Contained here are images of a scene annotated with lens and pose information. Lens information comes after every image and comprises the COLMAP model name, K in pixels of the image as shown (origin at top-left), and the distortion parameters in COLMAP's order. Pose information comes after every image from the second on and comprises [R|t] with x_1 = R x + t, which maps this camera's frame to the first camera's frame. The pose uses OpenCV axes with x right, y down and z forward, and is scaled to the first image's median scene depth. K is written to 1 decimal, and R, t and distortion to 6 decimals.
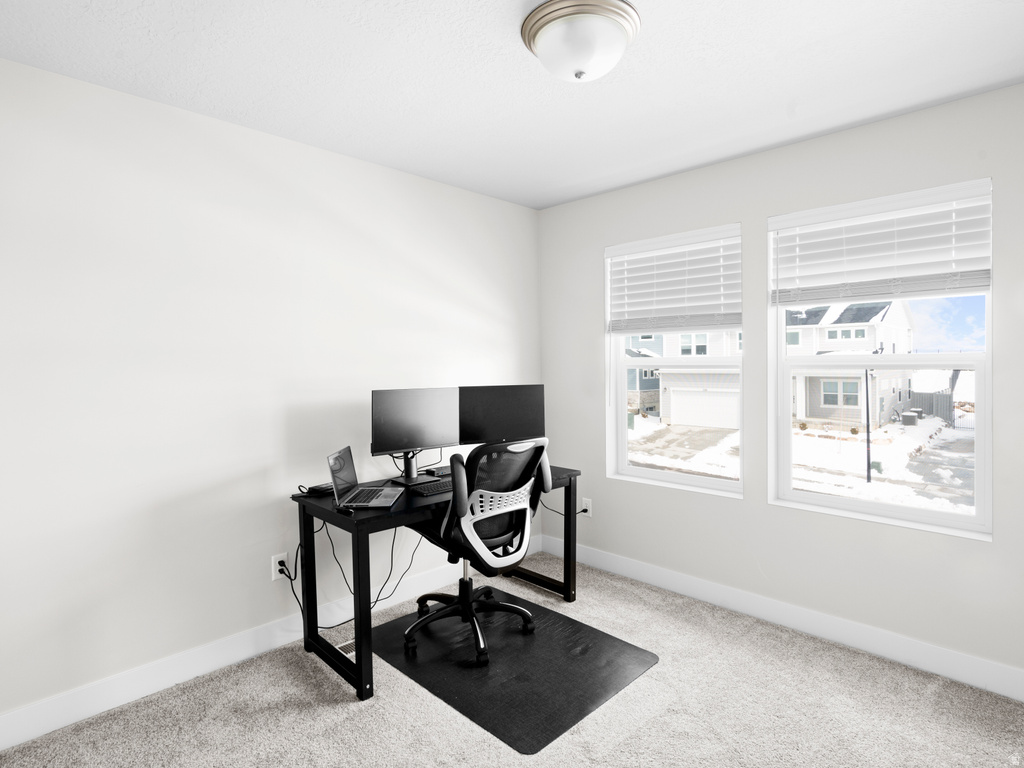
lens RADIAL K [[549.8, 0, 517.5], [0, 549.8, 383.0], [0, 0, 1]] dist [0.004407, 0.000684]
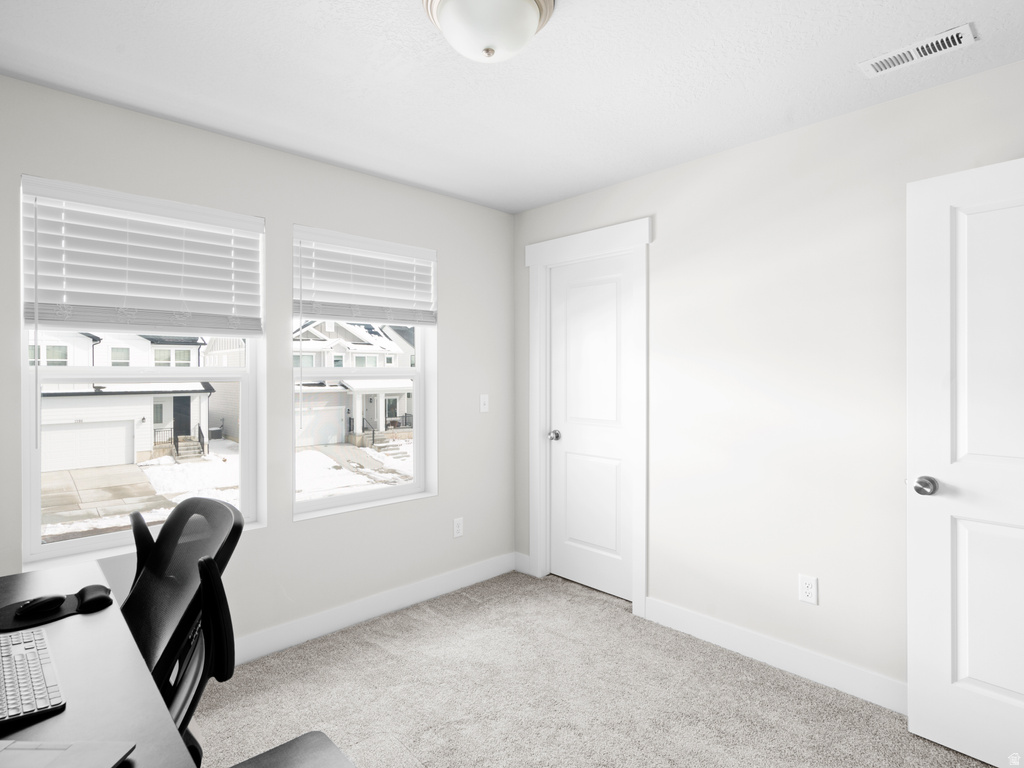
lens RADIAL K [[549.8, 0, 521.2], [0, 549.8, 375.7], [0, 0, 1]] dist [0.004407, 0.000684]
pose [[0.045892, -0.010663, 0.998890, -0.457080], [0.028388, 0.999553, 0.009366, -0.030487], [-0.998543, 0.027926, 0.046174, 0.525069]]
